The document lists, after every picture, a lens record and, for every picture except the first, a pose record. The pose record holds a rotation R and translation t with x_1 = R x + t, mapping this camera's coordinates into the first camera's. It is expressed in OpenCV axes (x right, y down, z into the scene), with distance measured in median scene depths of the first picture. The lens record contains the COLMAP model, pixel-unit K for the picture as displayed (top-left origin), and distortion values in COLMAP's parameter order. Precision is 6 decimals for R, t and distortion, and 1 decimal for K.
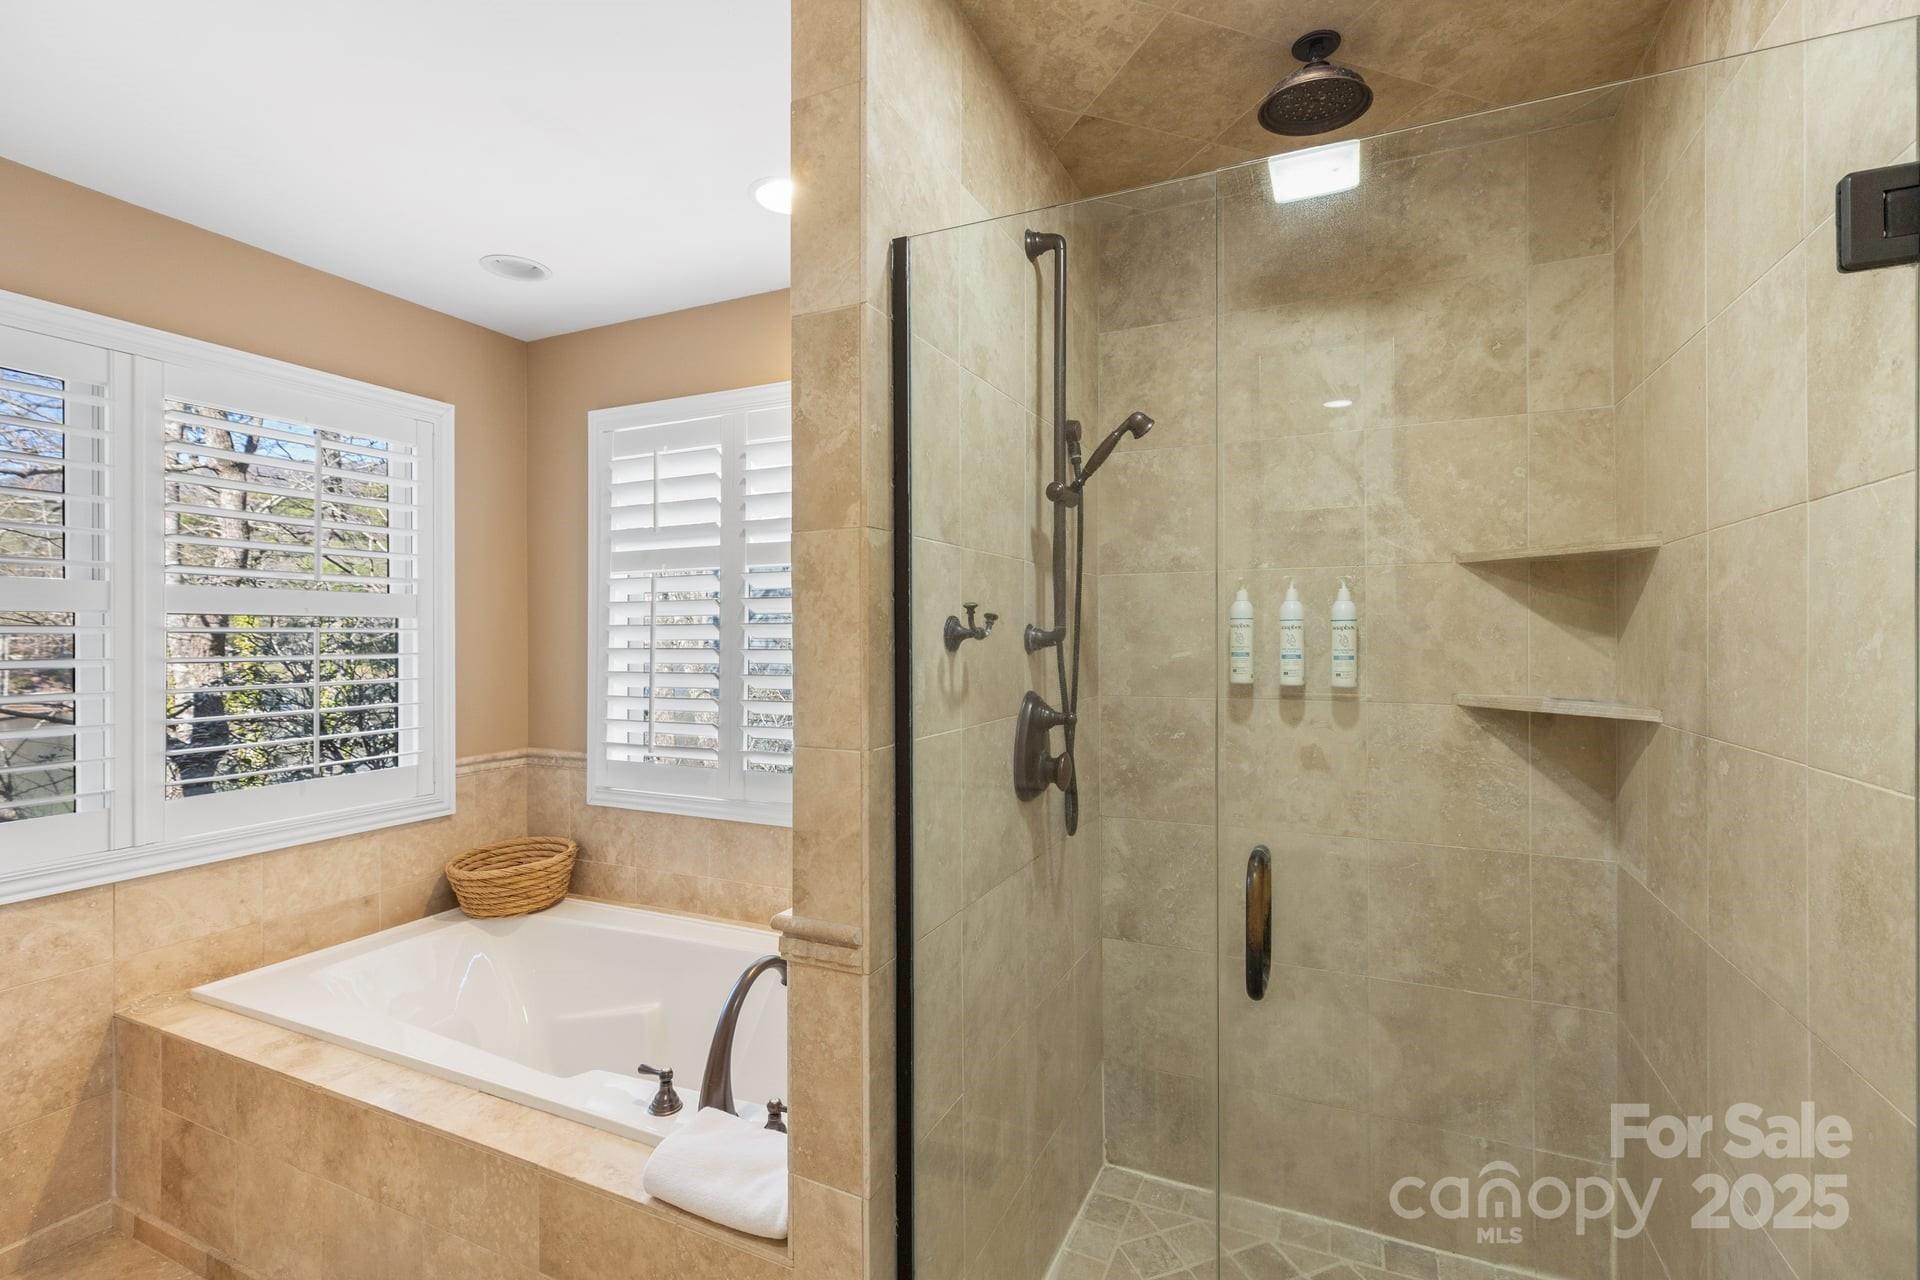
lens RADIAL K [[859.2, 0, 972.4], [0, 859.2, 644.0], [0, 0, 1]] dist [0.008001, 0.001104]
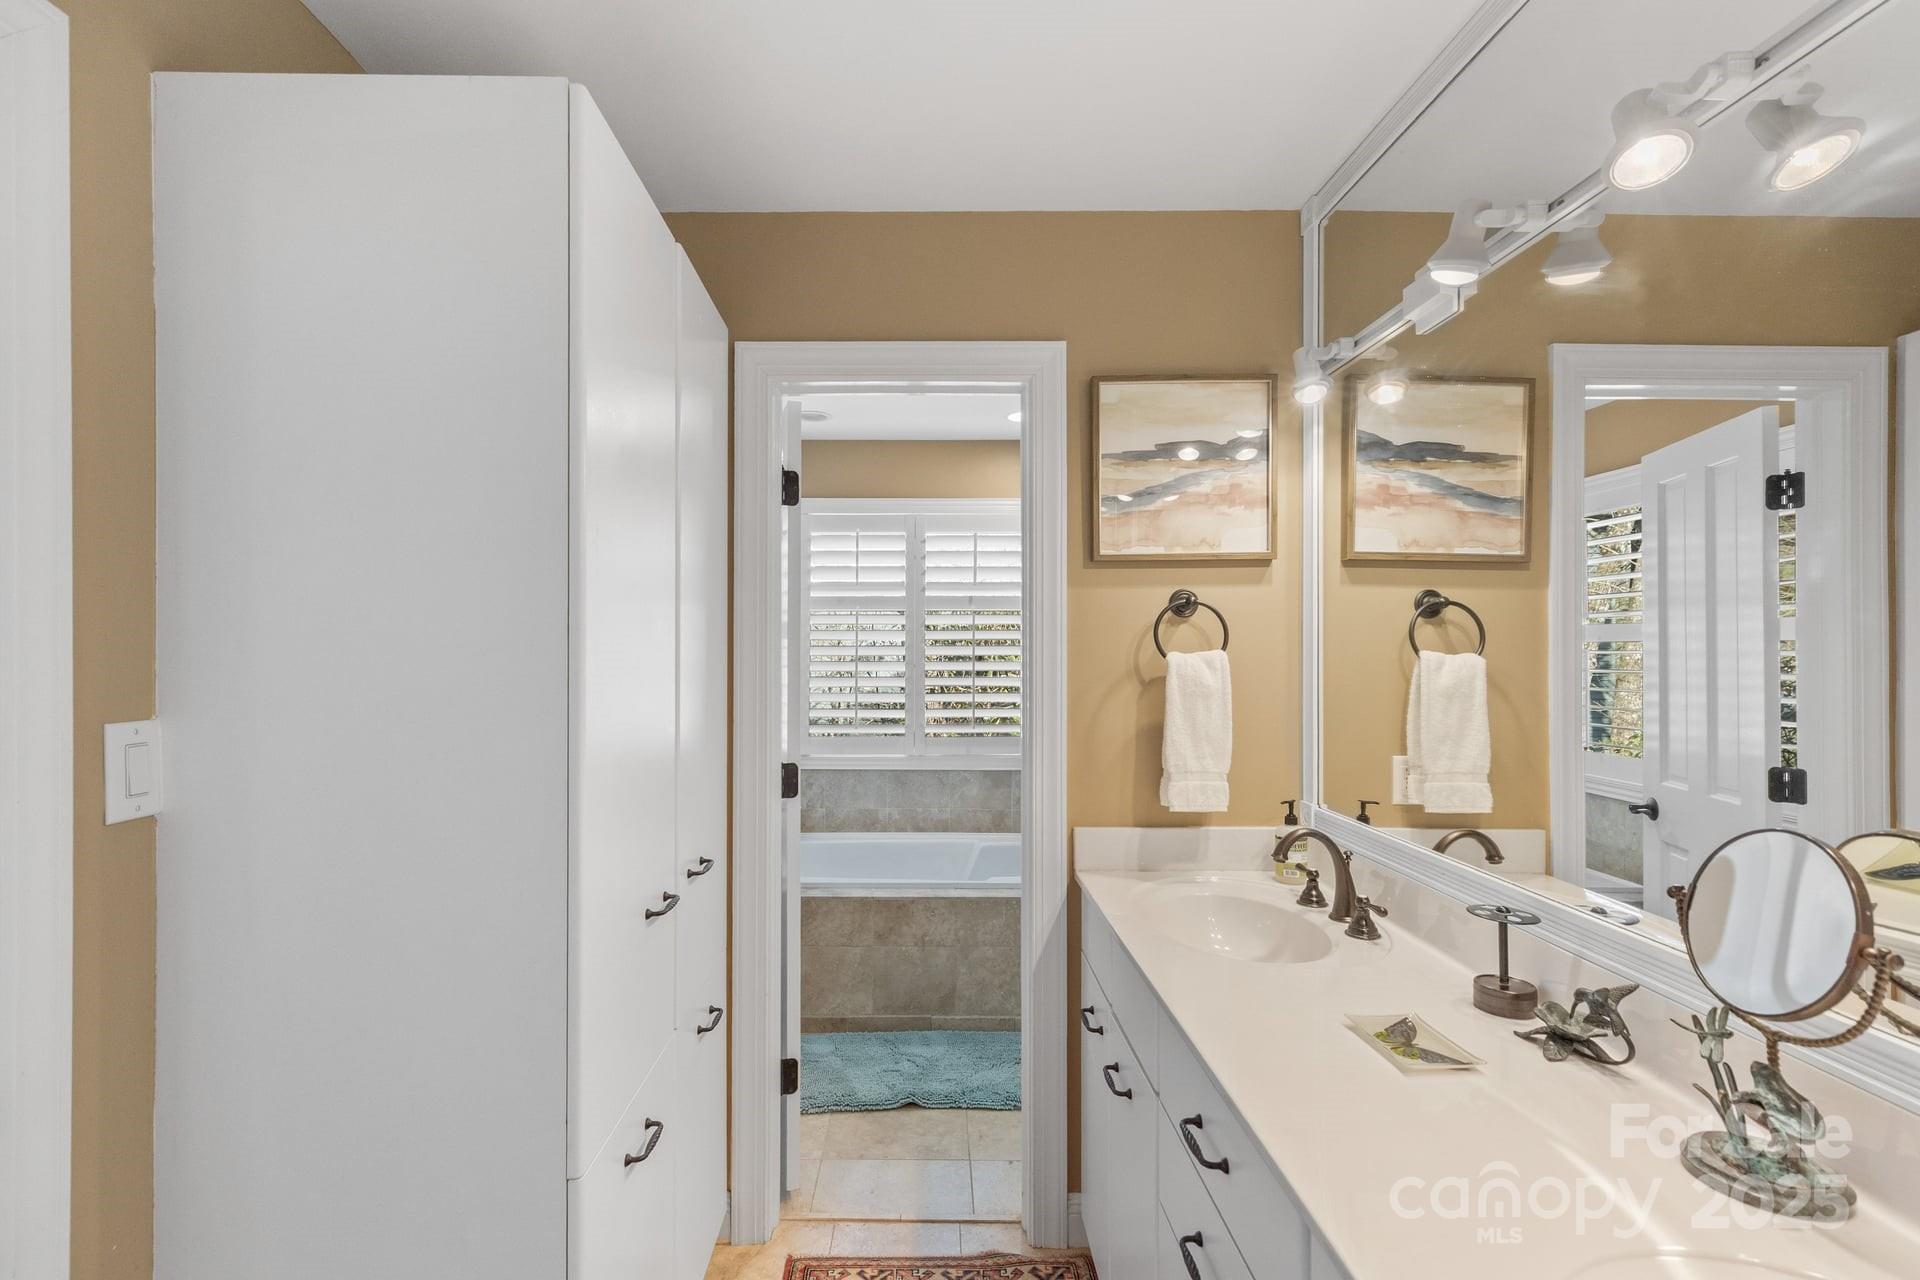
lens RADIAL K [[859.2, 0, 952.8], [0, 859.2, 653.2], [0, 0, 1]] dist [0.008001, 0.001104]
pose [[0.905614, 0.005360, 0.424069, -0.886812], [-0.002249, 0.999967, -0.007836, 0.002746], [-0.424097, 0.006143, 0.905596, -0.475006]]
